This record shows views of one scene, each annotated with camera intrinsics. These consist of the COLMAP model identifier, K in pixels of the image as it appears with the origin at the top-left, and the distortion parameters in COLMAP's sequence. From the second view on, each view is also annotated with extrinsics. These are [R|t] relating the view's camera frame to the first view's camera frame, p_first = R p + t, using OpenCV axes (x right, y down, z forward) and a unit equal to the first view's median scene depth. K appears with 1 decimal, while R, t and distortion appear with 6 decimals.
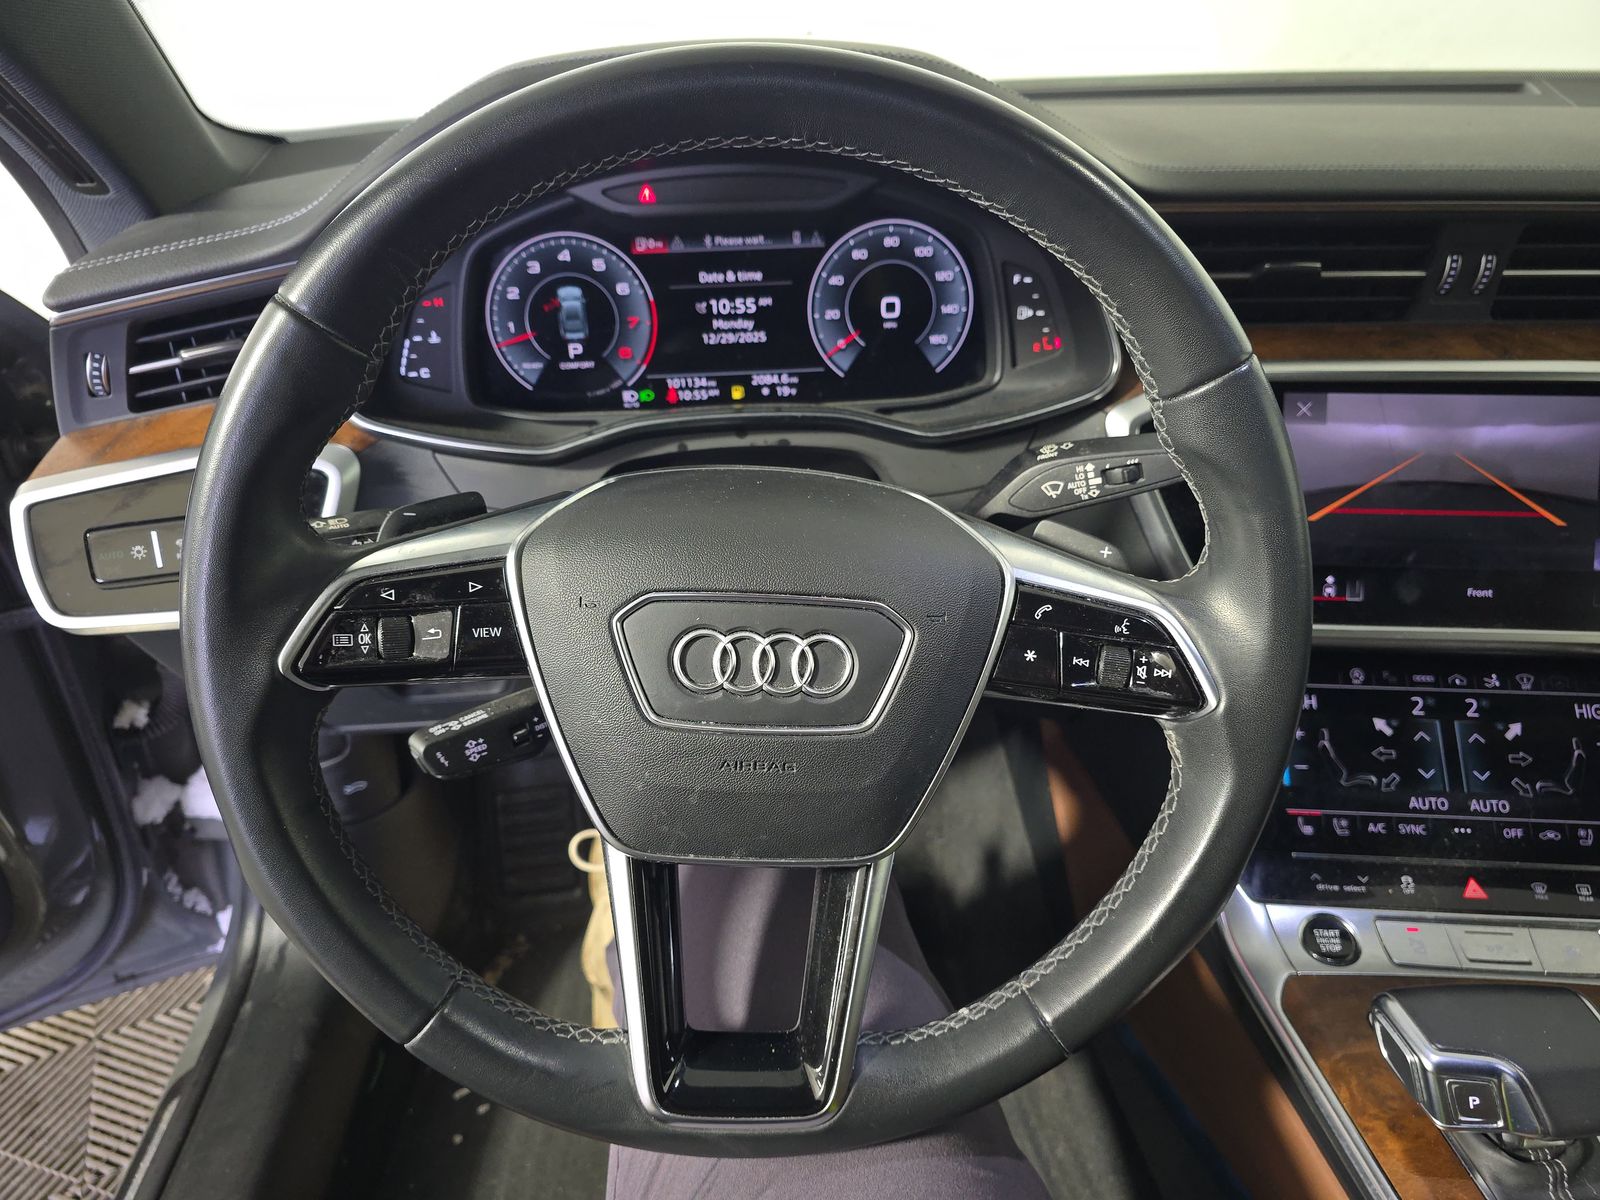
lens RADIAL K [[1089.3, 0, 800.0], [0, 1089.3, 600.0], [0, 0, 1]] dist [0.091814, -0.130241]
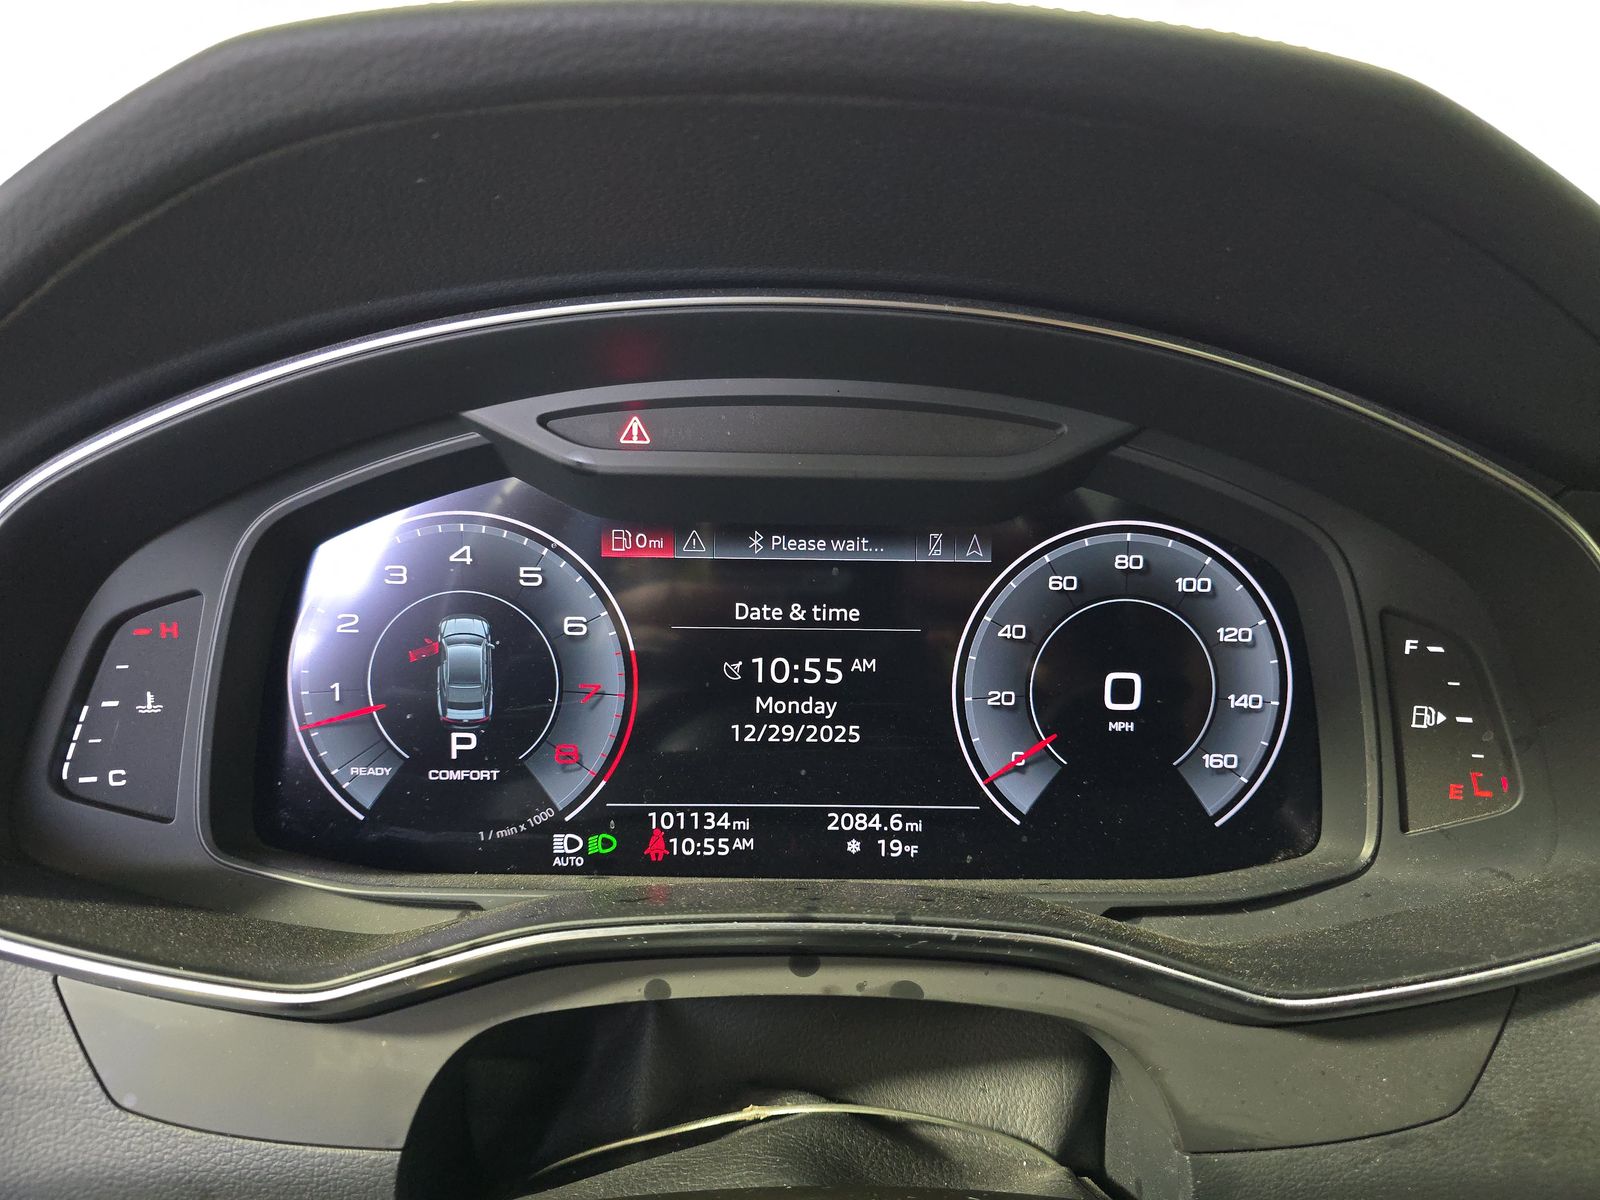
lens RADIAL K [[1082.1, 0, 800.0], [0, 1082.1, 600.0], [0, 0, 1]] dist [0.005981, -0.002369]
pose [[0.998141, 0.048416, -0.037008, -0.043744], [-0.058190, 0.937593, -0.342830, -0.132637], [0.018100, 0.344347, 0.938668, 0.537157]]
